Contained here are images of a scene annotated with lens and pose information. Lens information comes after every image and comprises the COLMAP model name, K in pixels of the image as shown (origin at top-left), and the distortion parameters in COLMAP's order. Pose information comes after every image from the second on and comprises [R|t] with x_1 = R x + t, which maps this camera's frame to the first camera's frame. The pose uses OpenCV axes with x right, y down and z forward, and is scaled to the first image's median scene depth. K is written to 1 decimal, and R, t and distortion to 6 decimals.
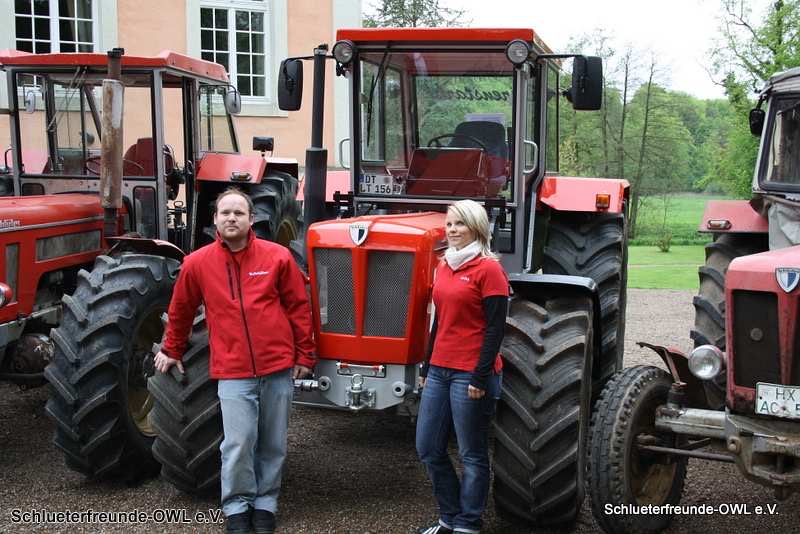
lens RADIAL K [[1081.0, 0, 400.8], [0, 1081.0, 269.9], [0, 0, 1]] dist [-0.016597, 0.000000]
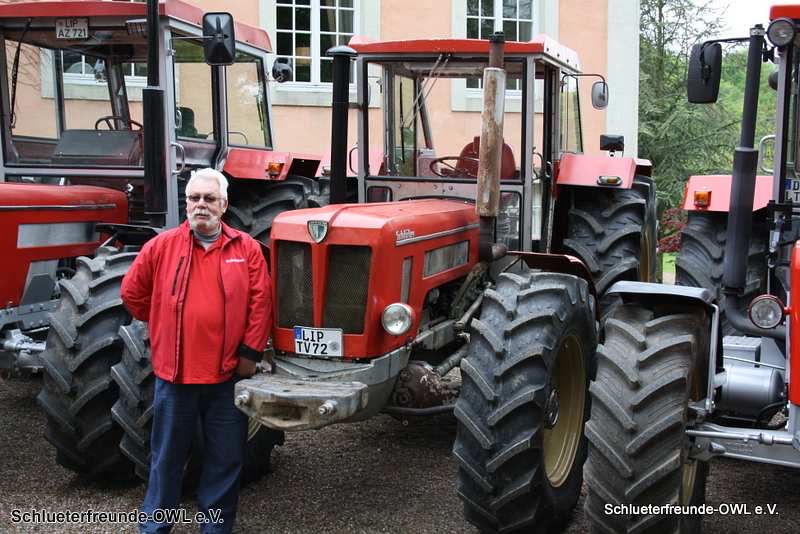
lens RADIAL K [[1153.2, 0, 396.7], [0, 1153.2, 266.8], [0, 0, 1]] dist [-0.025091, 0.000000]
pose [[0.985162, 0.020397, -0.170410, -0.198998], [-0.021933, 0.999734, -0.007131, -0.009458], [0.170219, 0.010763, 0.985348, 0.084793]]
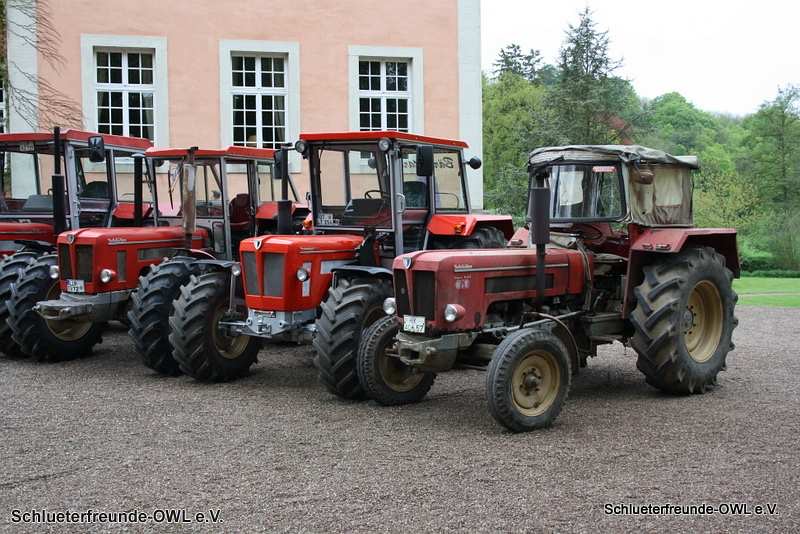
lens RADIAL K [[965.3, 0, 398.6], [0, 965.3, 268.4], [0, 0, 1]] dist [-0.041265, 0.000000]
pose [[0.961134, 0.006015, -0.276016, 0.579012], [-0.015456, 0.999367, -0.032042, 0.053469], [0.275648, 0.035063, 0.960619, -0.520750]]
